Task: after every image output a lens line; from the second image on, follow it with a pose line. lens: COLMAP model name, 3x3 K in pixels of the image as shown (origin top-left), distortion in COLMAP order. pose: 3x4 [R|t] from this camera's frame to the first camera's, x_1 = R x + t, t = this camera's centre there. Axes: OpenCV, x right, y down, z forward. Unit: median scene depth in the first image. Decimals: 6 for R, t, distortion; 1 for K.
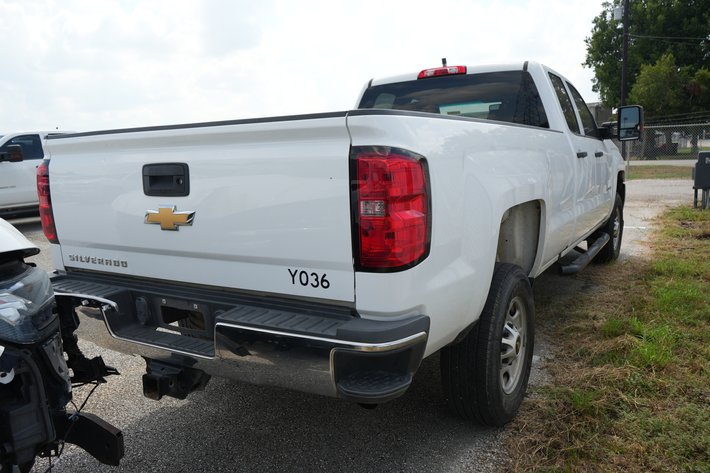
lens RADIAL K [[567.3, 0, 342.1], [0, 567.3, 235.5], [0, 0, 1]] dist [-0.009045, -0.002920]
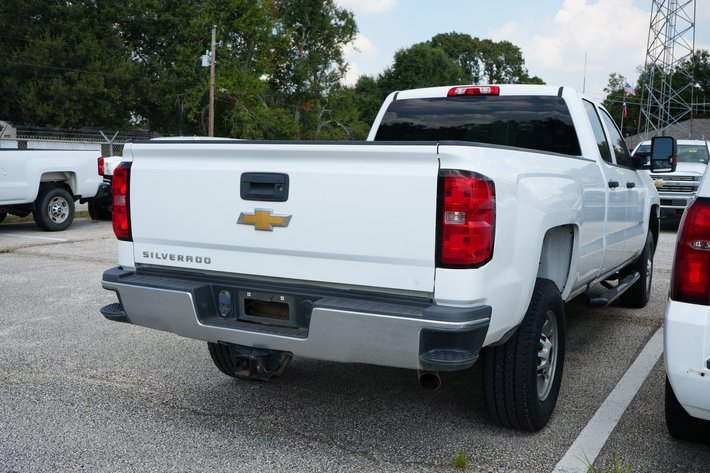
lens RADIAL K [[756.1, 0, 366.6], [0, 756.1, 235.7], [0, 0, 1]] dist [-0.006322, -0.007006]
pose [[0.995061, 0.050541, 0.085432, -0.204920], [-0.046079, 0.997508, -0.053421, 0.066245], [-0.087919, 0.049221, 0.994911, -0.487697]]
